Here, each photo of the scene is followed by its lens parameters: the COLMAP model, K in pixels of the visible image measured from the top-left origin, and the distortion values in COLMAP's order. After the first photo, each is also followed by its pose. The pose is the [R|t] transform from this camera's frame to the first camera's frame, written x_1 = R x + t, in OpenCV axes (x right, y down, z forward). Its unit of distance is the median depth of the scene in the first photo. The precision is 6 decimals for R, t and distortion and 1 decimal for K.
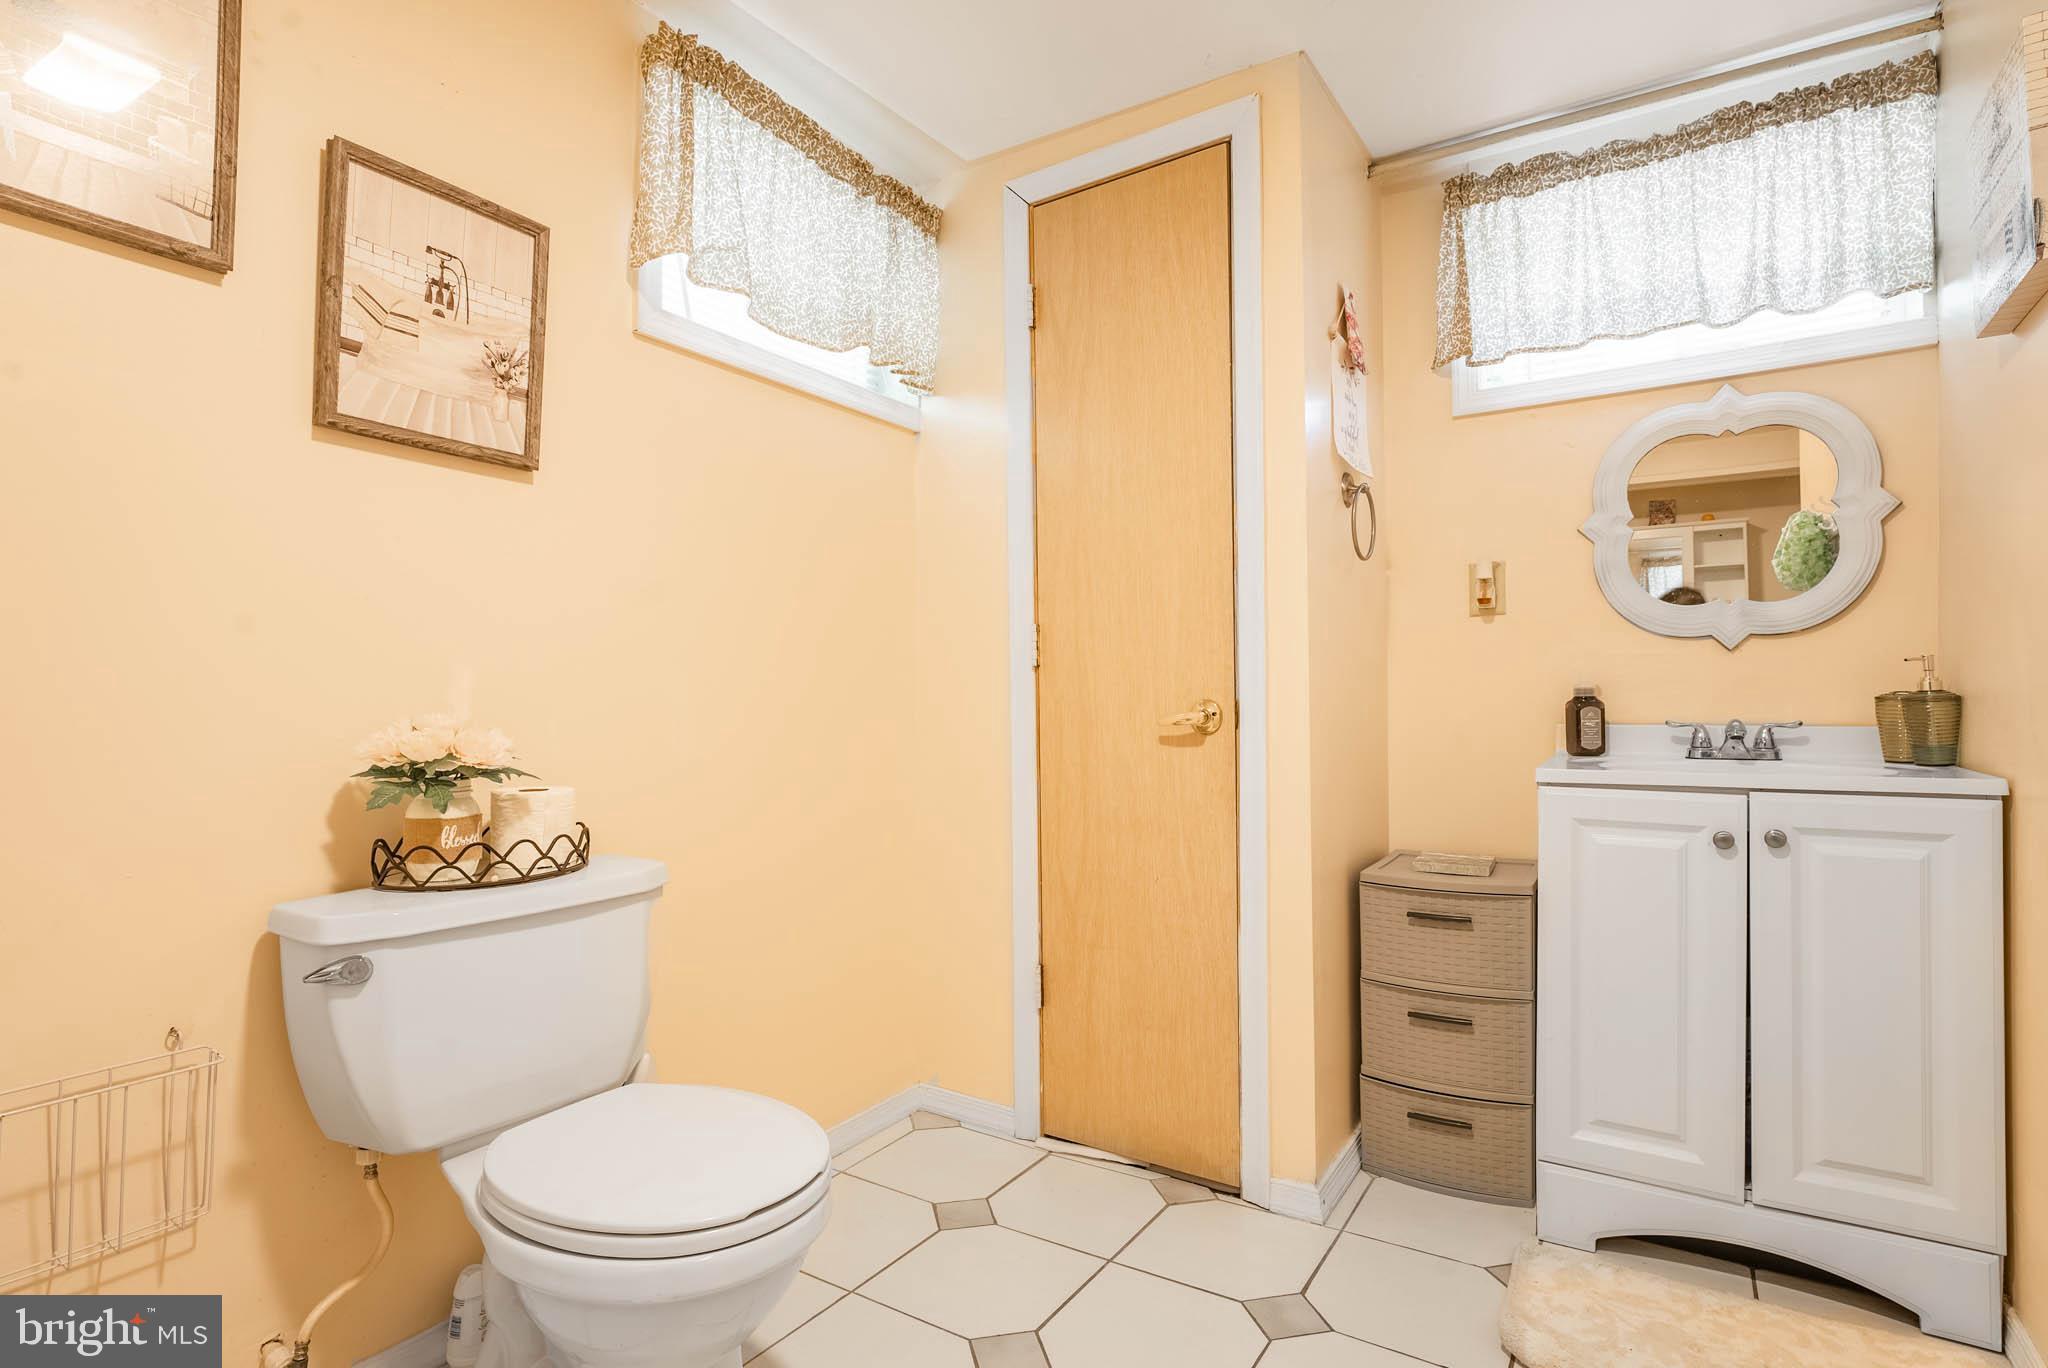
lens RADIAL K [[1034.9, 0, 1017.0], [0, 1034.9, 680.9], [0, 0, 1]] dist [-0.005666, 0.002117]
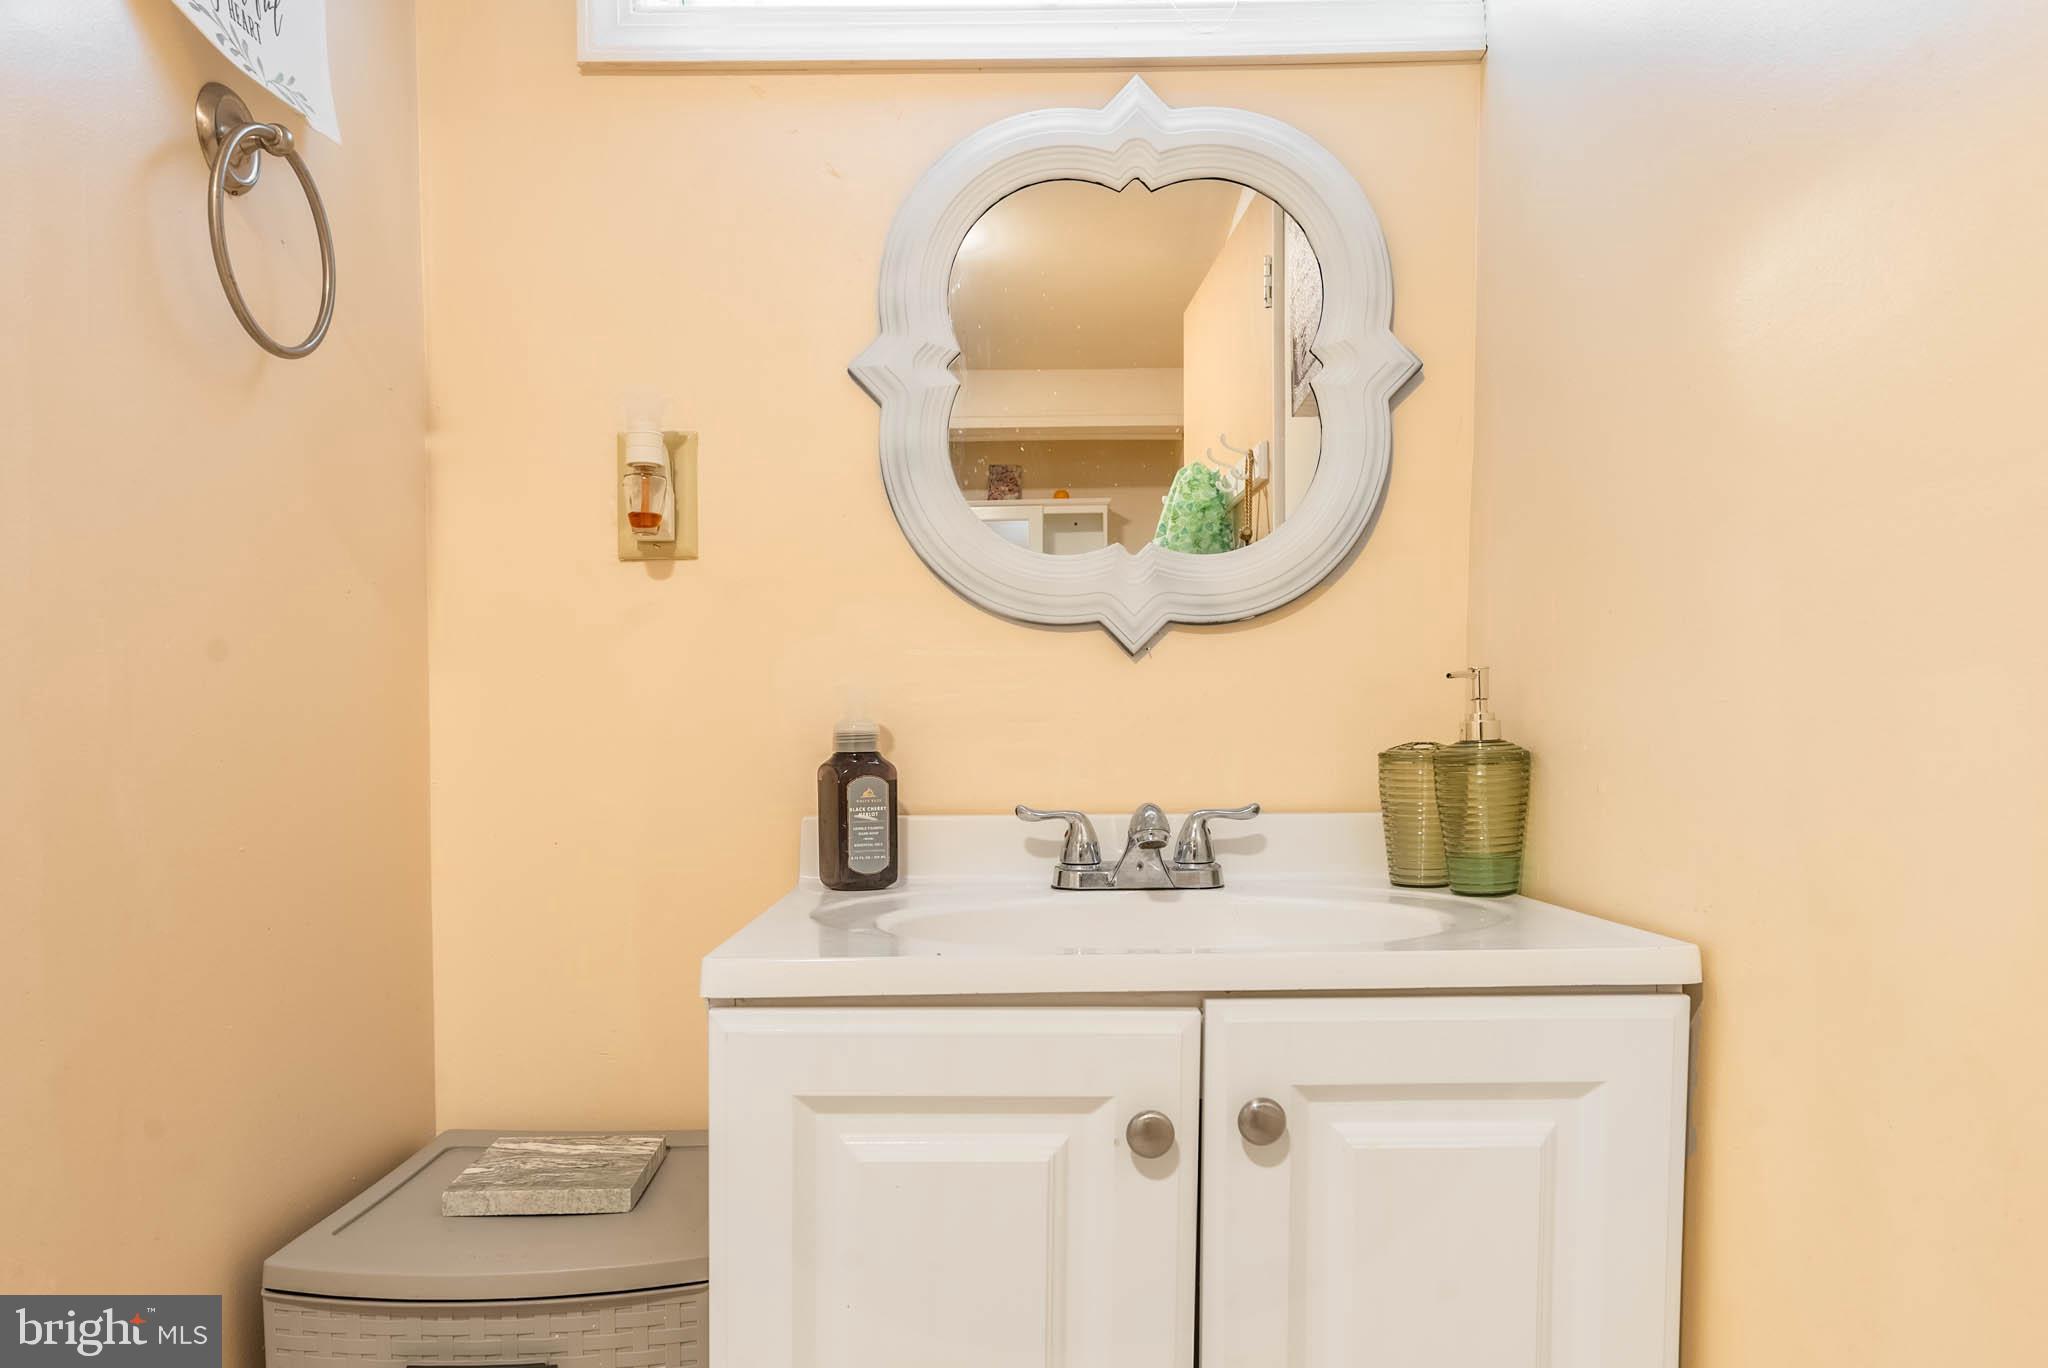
lens RADIAL K [[1378.4, 0, 1024.5], [0, 1378.4, 681.9], [0, 0, 1]] dist [0.002607, 0.003677]
pose [[0.838368, 0.029391, 0.544311, 0.294857], [-0.009152, 0.999163, -0.039857, 0.008015], [-0.545027, 0.028433, 0.837936, 0.480415]]
